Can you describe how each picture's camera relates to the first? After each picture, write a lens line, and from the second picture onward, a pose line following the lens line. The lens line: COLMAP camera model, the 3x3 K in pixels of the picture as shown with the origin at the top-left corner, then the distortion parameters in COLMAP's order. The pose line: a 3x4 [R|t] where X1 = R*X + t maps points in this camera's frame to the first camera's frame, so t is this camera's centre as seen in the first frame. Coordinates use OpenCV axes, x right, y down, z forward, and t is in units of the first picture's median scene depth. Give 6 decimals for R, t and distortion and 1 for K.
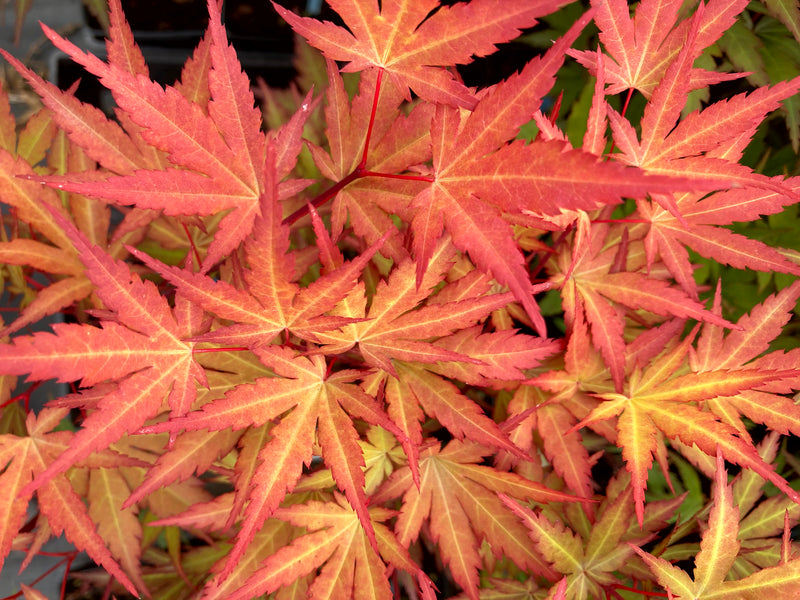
lens RADIAL K [[658.5, 0, 400.0], [0, 658.5, 300.0], [0, 0, 1]] dist [-0.000343, 0.059832]
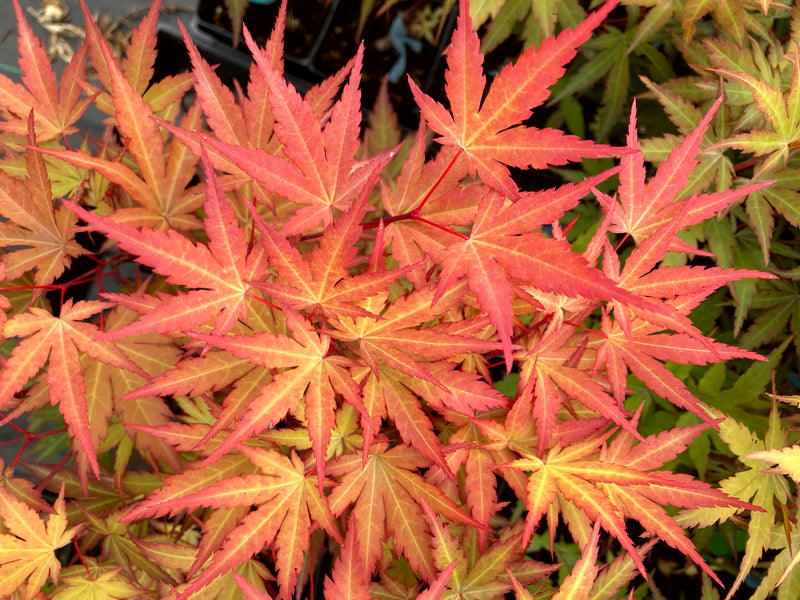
lens RADIAL K [[626.9, 0, 400.0], [0, 626.9, 300.0], [0, 0, 1]] dist [0.075170, -0.002168]
pose [[0.929080, 0.368867, 0.027346, -0.054404], [-0.364184, 0.925195, -0.106697, 0.096759], [-0.064657, 0.089171, 0.993915, -0.202579]]
